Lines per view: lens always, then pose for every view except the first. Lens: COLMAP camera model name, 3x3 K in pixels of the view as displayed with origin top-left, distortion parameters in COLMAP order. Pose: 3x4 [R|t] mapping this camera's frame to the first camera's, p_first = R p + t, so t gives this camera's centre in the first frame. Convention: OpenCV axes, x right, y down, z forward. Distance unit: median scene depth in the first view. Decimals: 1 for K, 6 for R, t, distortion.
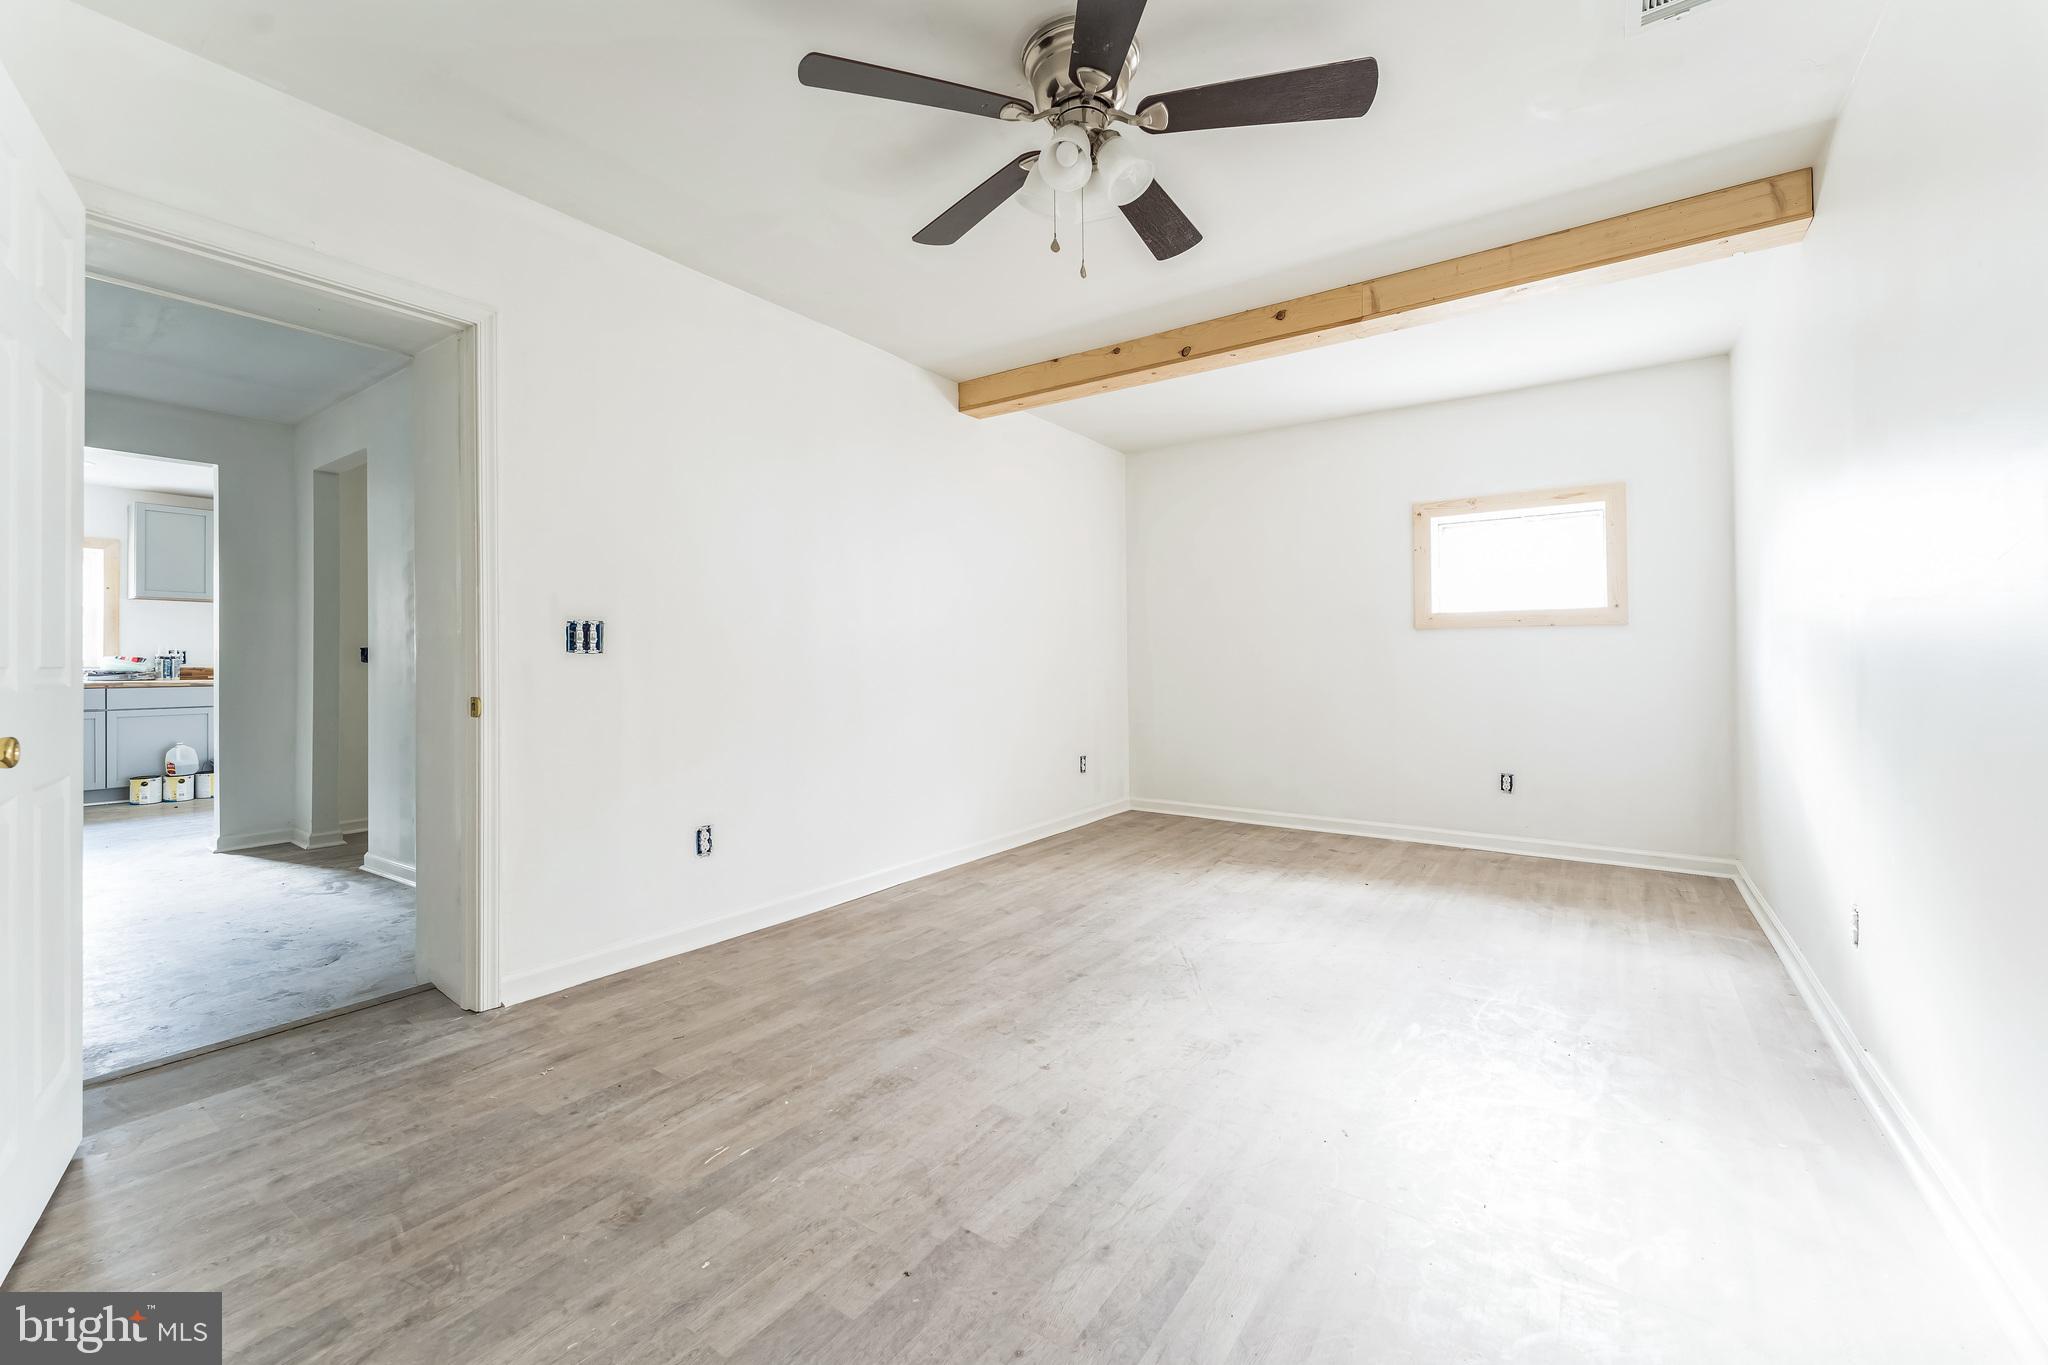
lens RADIAL K [[834.1, 0, 1021.6], [0, 834.1, 652.6], [0, 0, 1]] dist [0.001378, 0.000404]
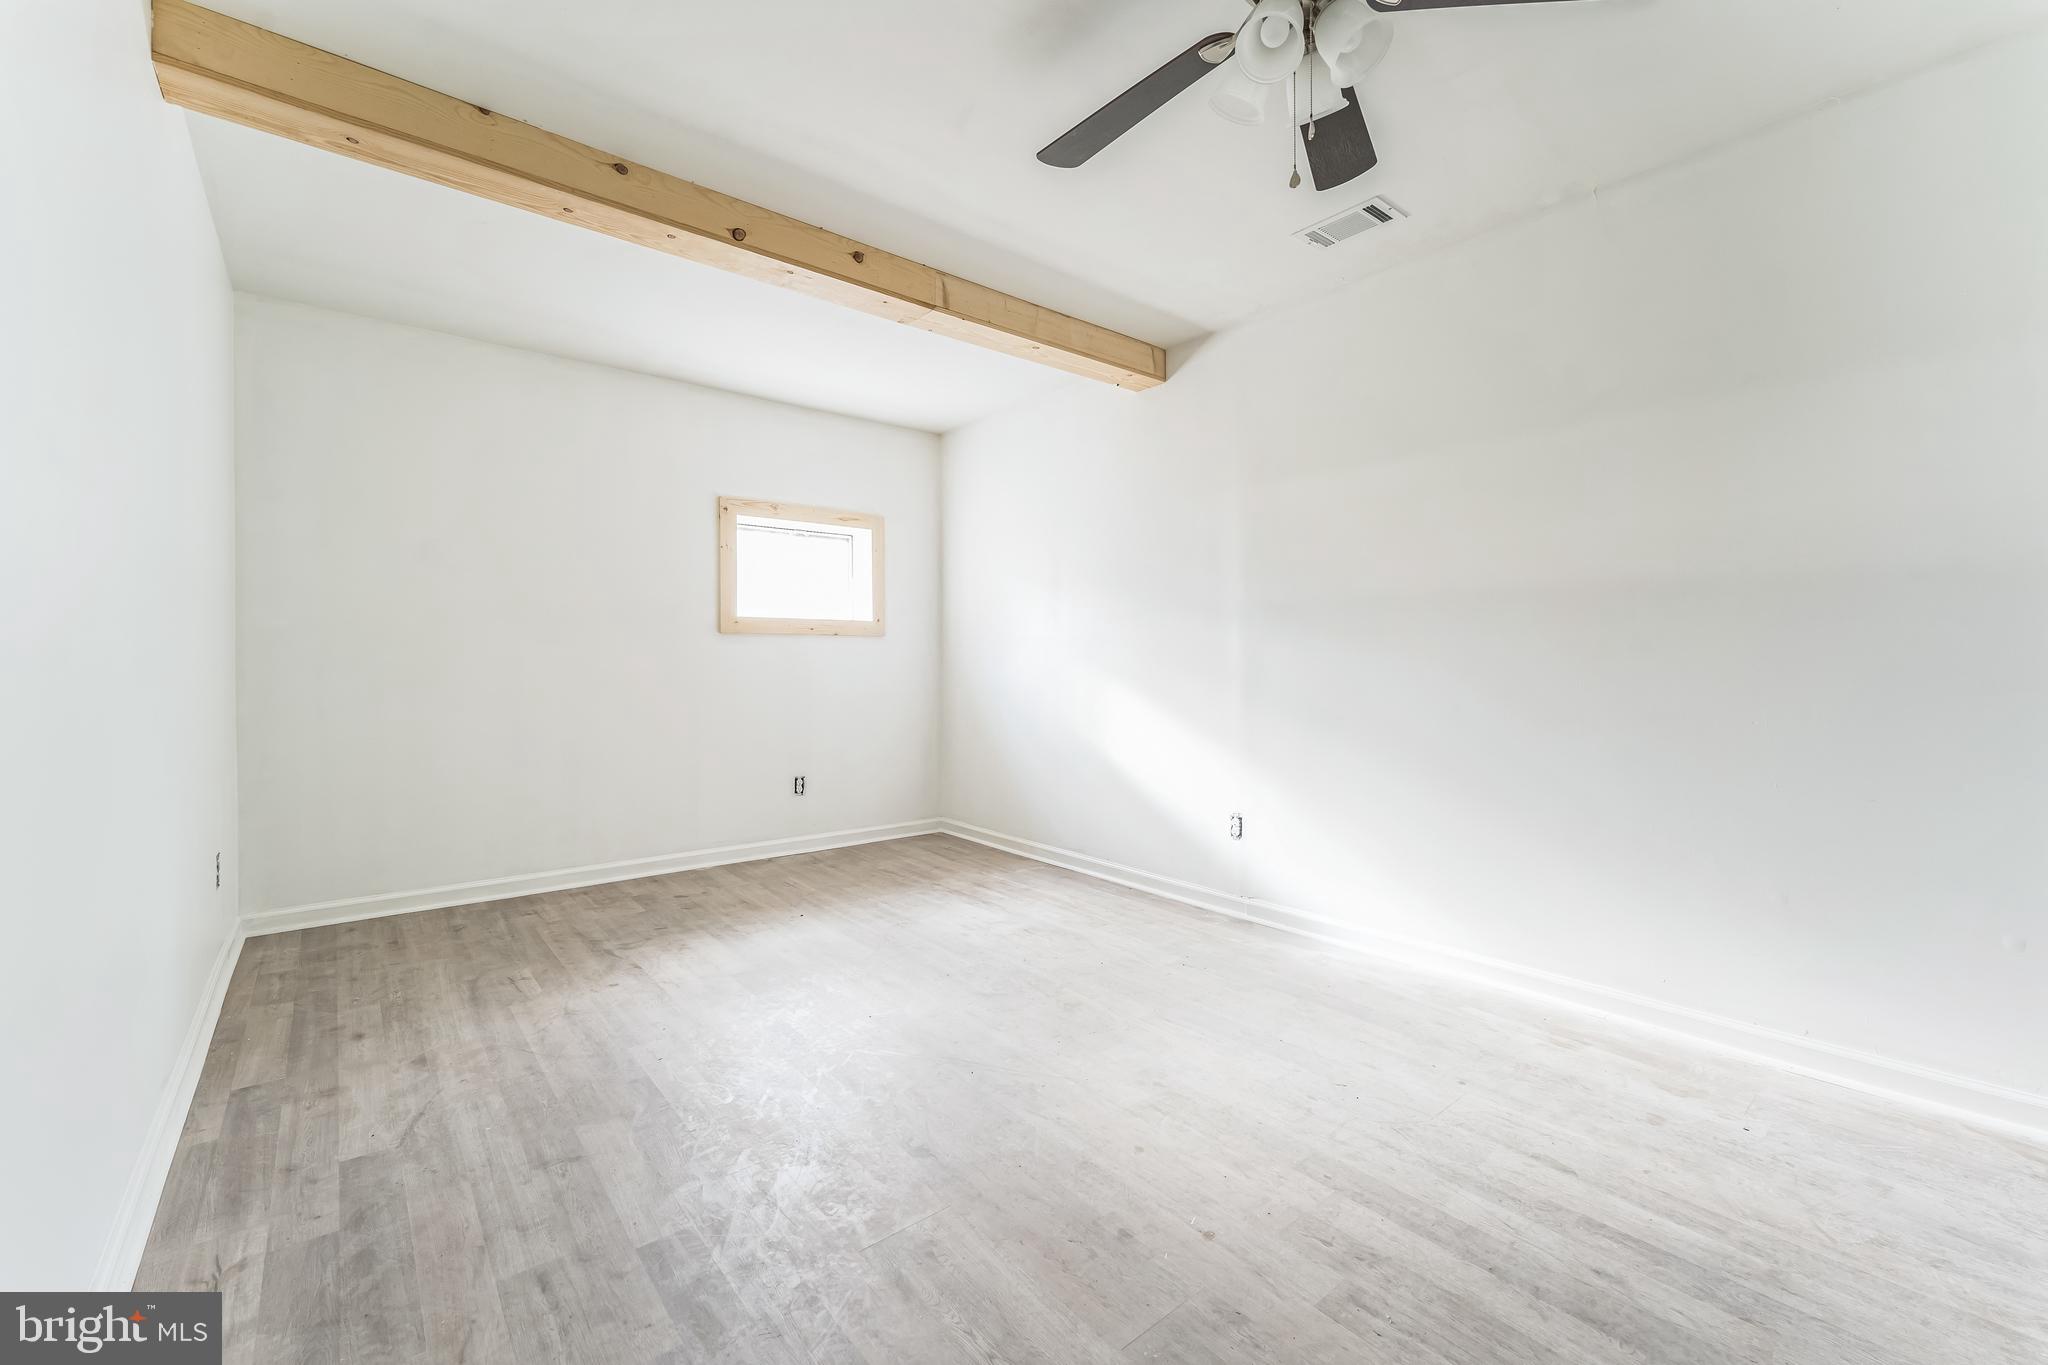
lens RADIAL K [[834.1, 0, 1021.6], [0, 834.1, 652.6], [0, 0, 1]] dist [0.001378, 0.000404]
pose [[0.266974, 0.016811, 0.963557, -0.532114], [-0.007932, 0.999852, -0.015246, 0.008705], [-0.963671, -0.003573, 0.267068, 0.723256]]
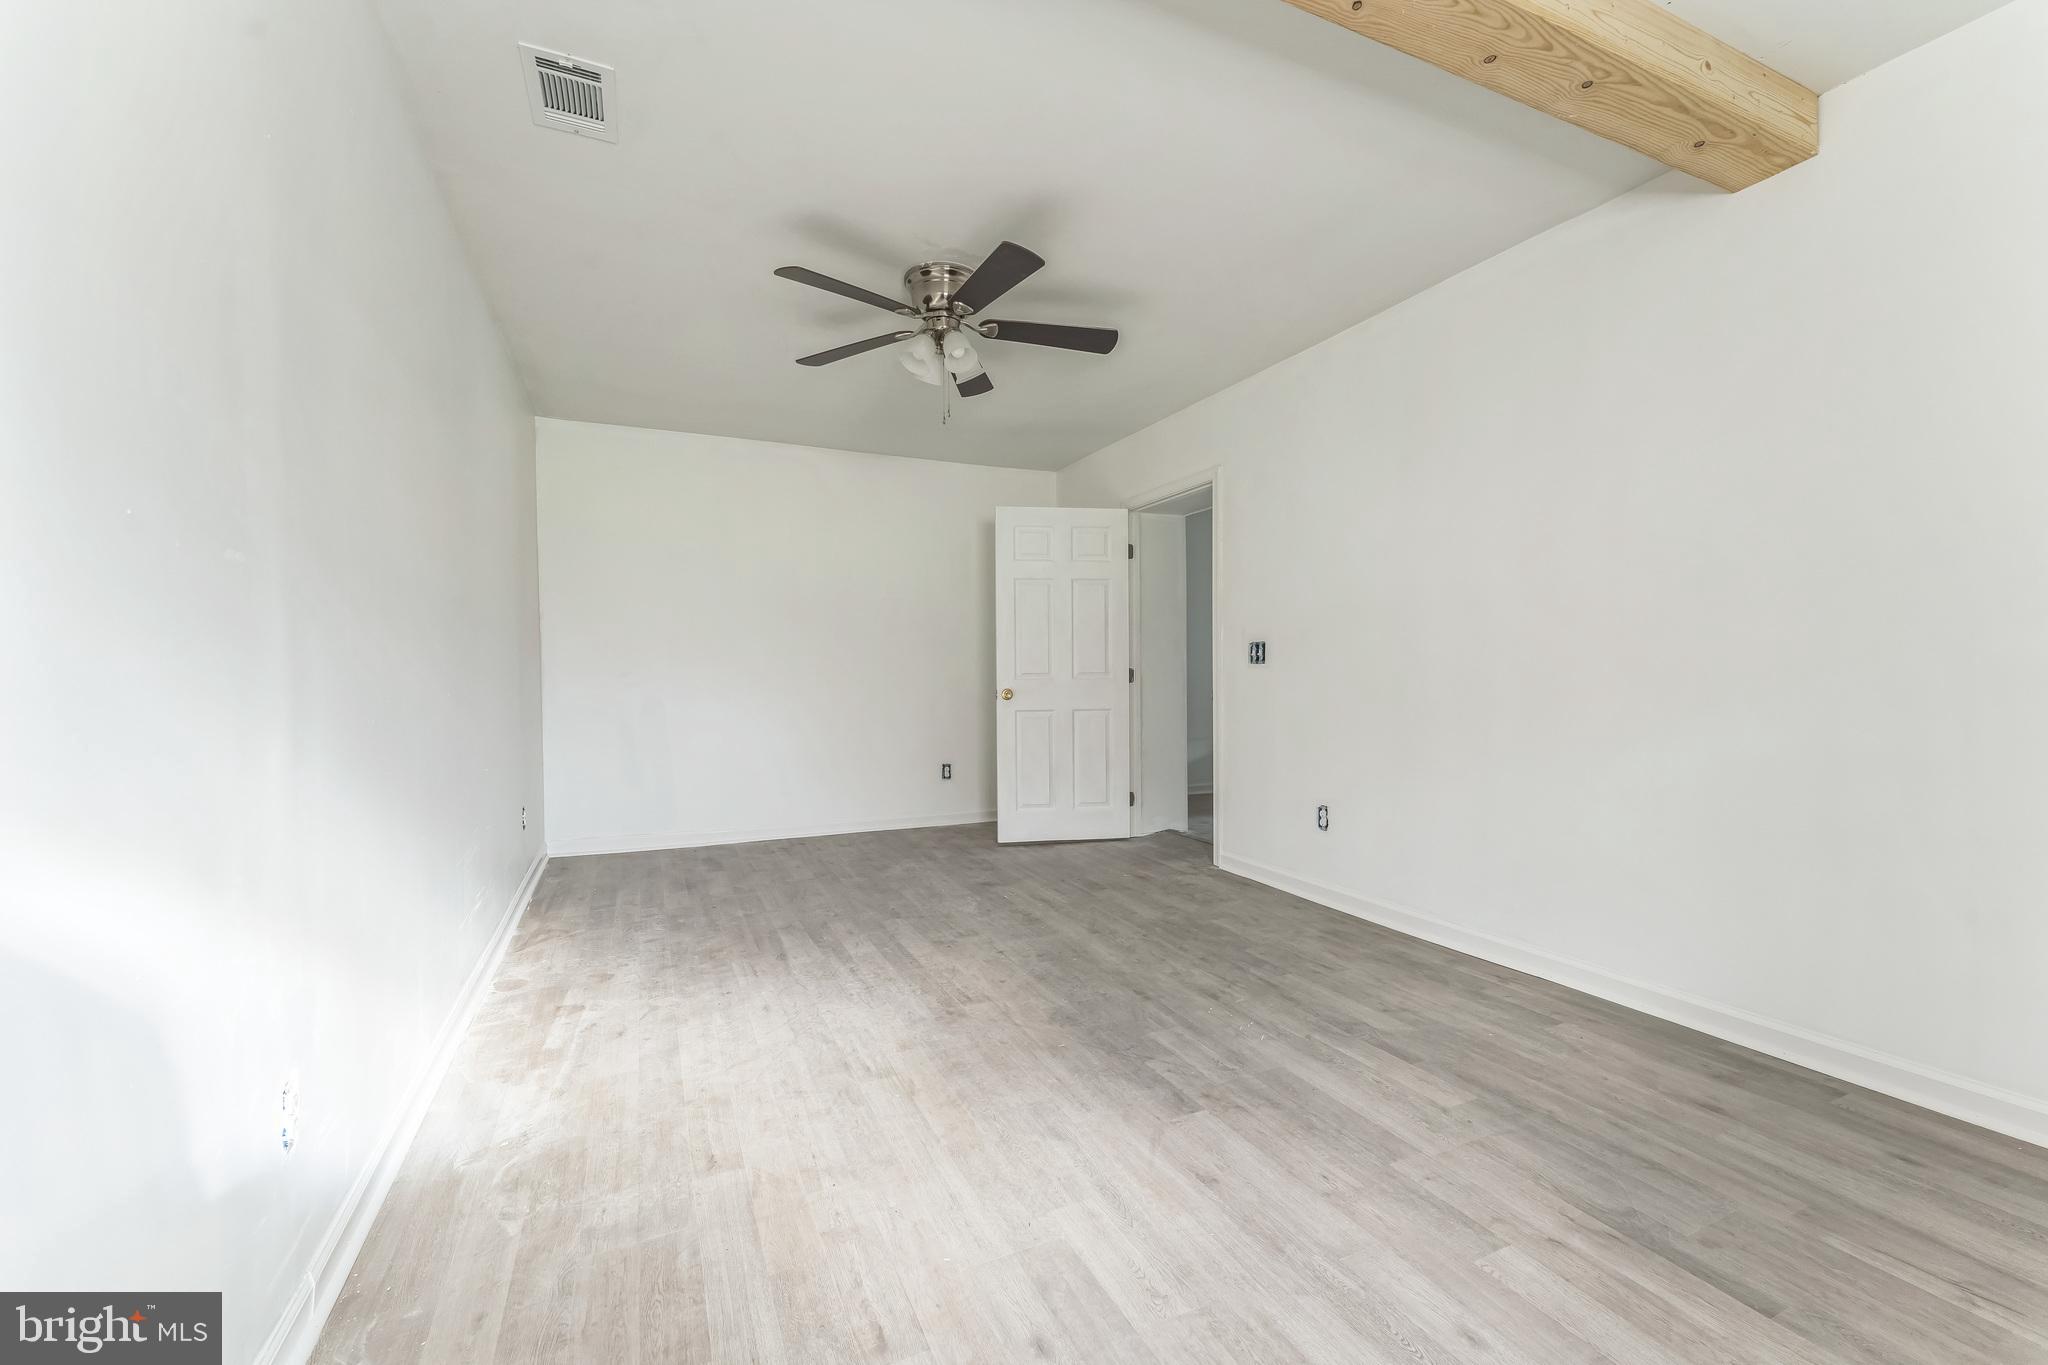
lens RADIAL K [[823.9, 0, 1016.2], [0, 823.9, 674.9], [0, 0, 1]] dist [0.000827, 0.000531]
pose [[-0.512059, 0.008555, -0.858908, 0.926522], [0.018592, 0.999827, -0.001125, 0.014232], [0.858749, -0.016545, -0.512129, 1.320415]]
